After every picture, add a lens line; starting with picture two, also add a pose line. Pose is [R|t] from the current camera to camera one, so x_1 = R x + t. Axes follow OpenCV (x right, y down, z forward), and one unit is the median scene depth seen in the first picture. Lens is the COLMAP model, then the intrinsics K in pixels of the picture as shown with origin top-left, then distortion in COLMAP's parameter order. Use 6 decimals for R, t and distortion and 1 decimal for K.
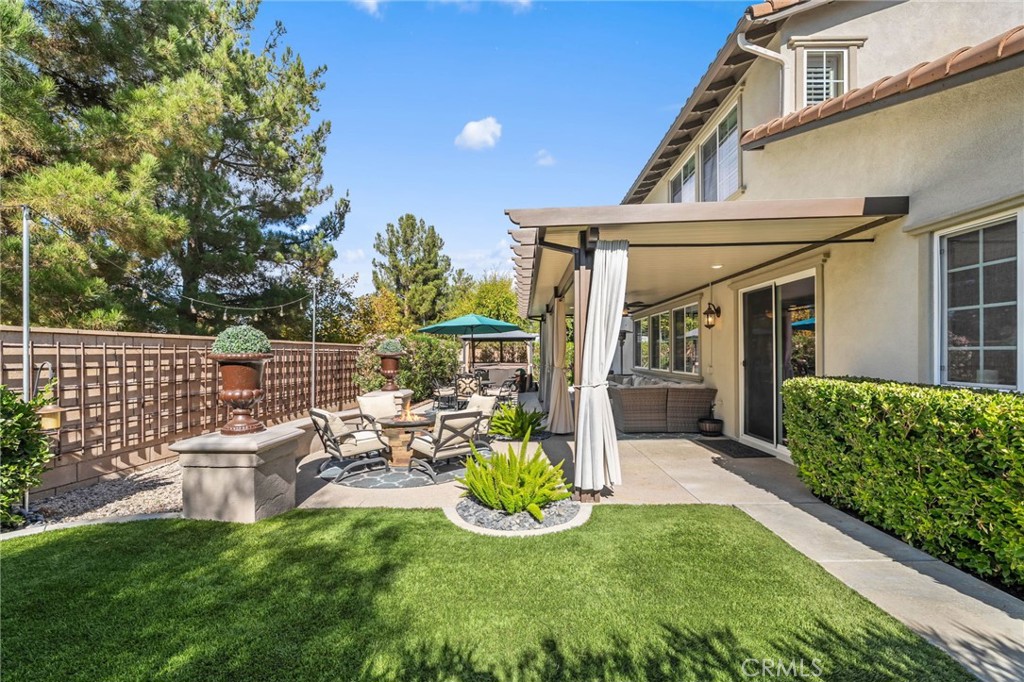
lens RADIAL K [[410.9, 0, 512.6], [0, 410.9, 346.7], [0, 0, 1]] dist [-0.000597, -0.000081]
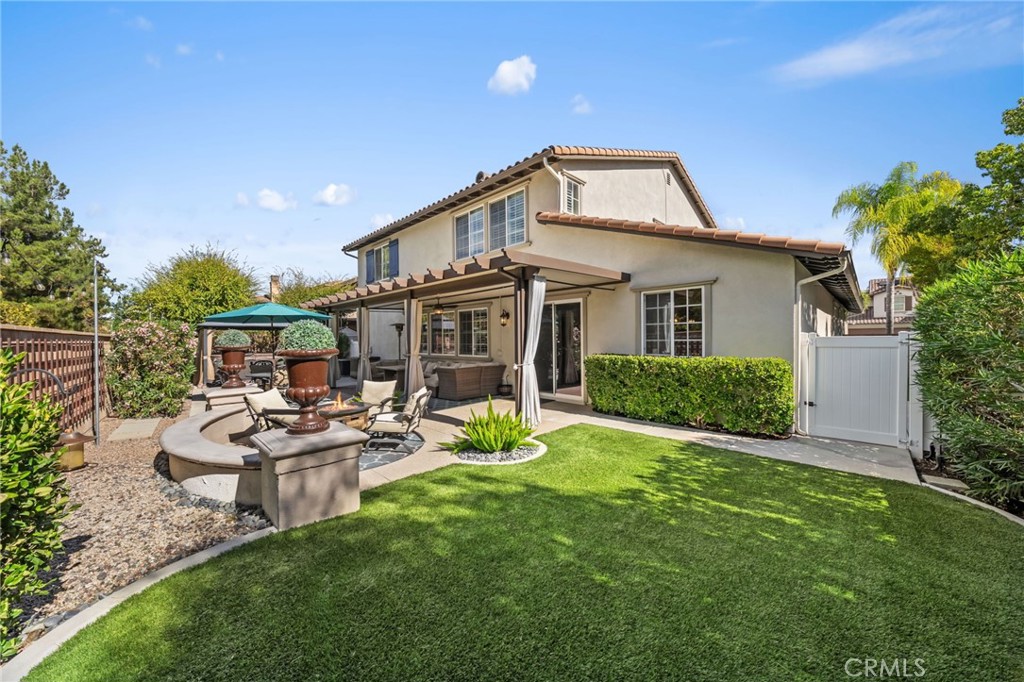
lens RADIAL K [[357.2, 0, 509.4], [0, 357.2, 334.7], [0, 0, 1]] dist [0.000933, 0.000020]
pose [[0.705033, 0.005216, 0.709156, -0.937223], [-0.004803, 0.999985, -0.002581, -0.018080], [-0.709158, -0.001587, 0.705047, 0.073685]]
